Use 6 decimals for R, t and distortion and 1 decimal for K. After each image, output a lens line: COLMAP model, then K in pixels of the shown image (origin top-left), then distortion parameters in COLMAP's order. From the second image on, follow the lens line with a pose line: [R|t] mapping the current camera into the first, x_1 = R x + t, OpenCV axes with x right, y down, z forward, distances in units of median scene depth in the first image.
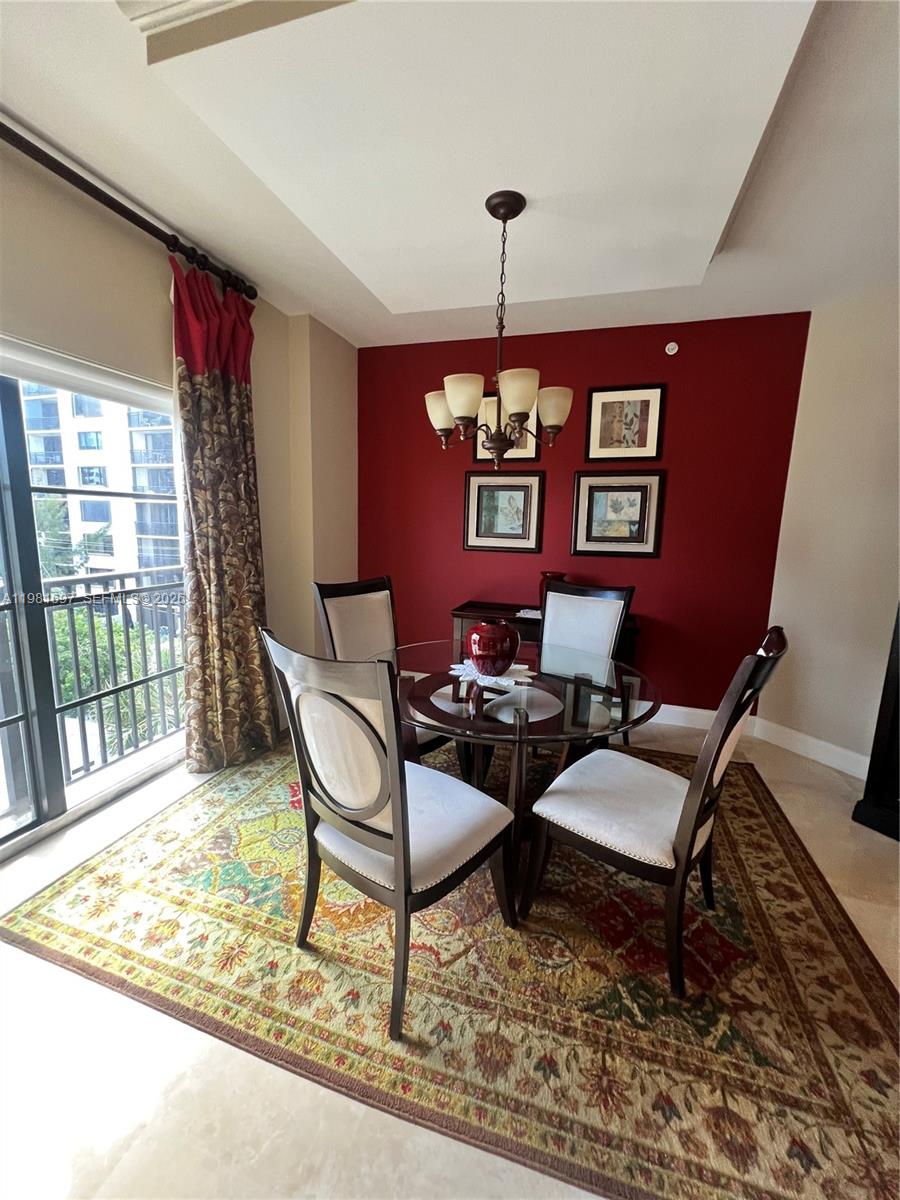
lens RADIAL K [[486.0, 0, 430.7], [0, 486.0, 592.7], [0, 0, 1]] dist [-0.001275, 0.000094]
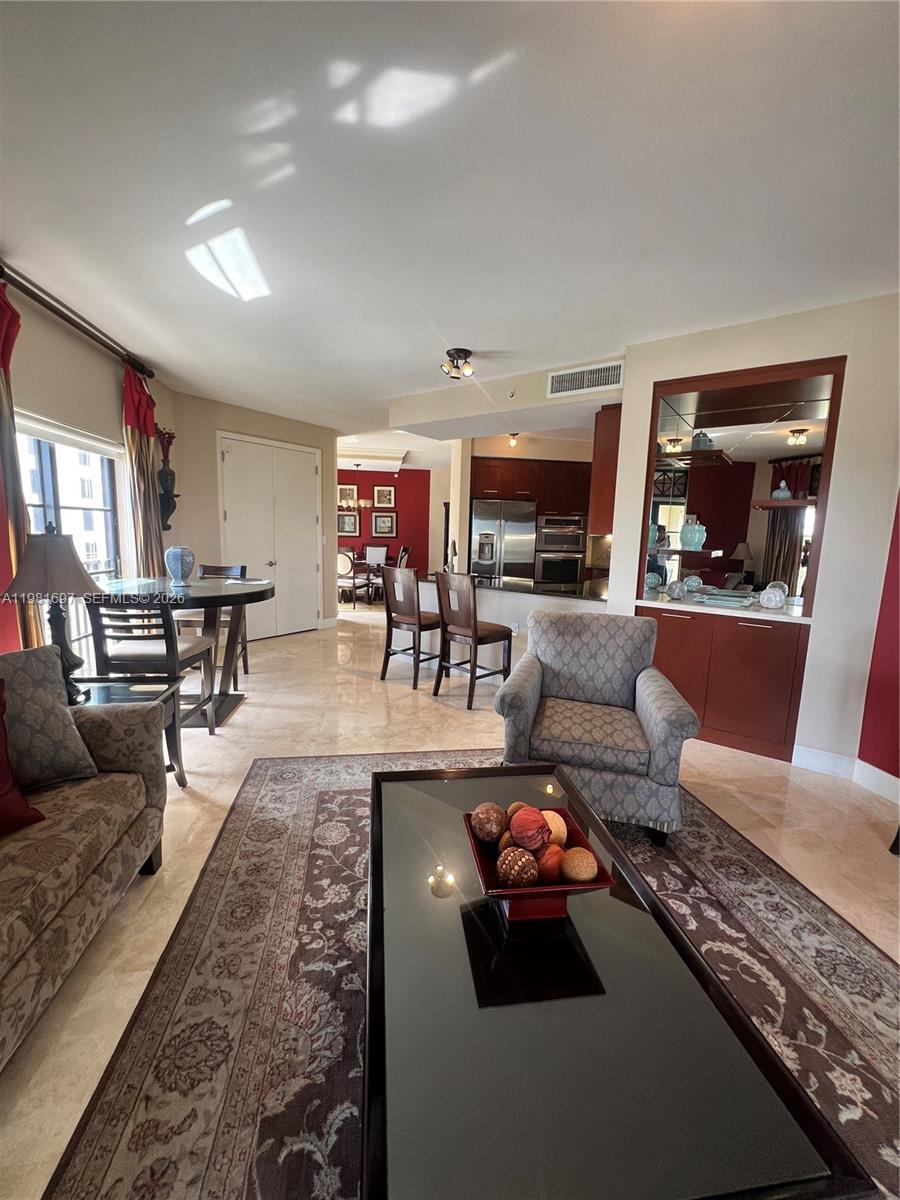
lens RADIAL K [[486.0, 0, 450.6], [0, 486.0, 597.5], [0, 0, 1]] dist [-0.001275, 0.000094]
pose [[0.894207, -0.061743, 0.443375, -0.644891], [0.061346, 0.998000, 0.015255, 0.283731], [-0.443430, 0.013558, 0.896207, -1.970496]]
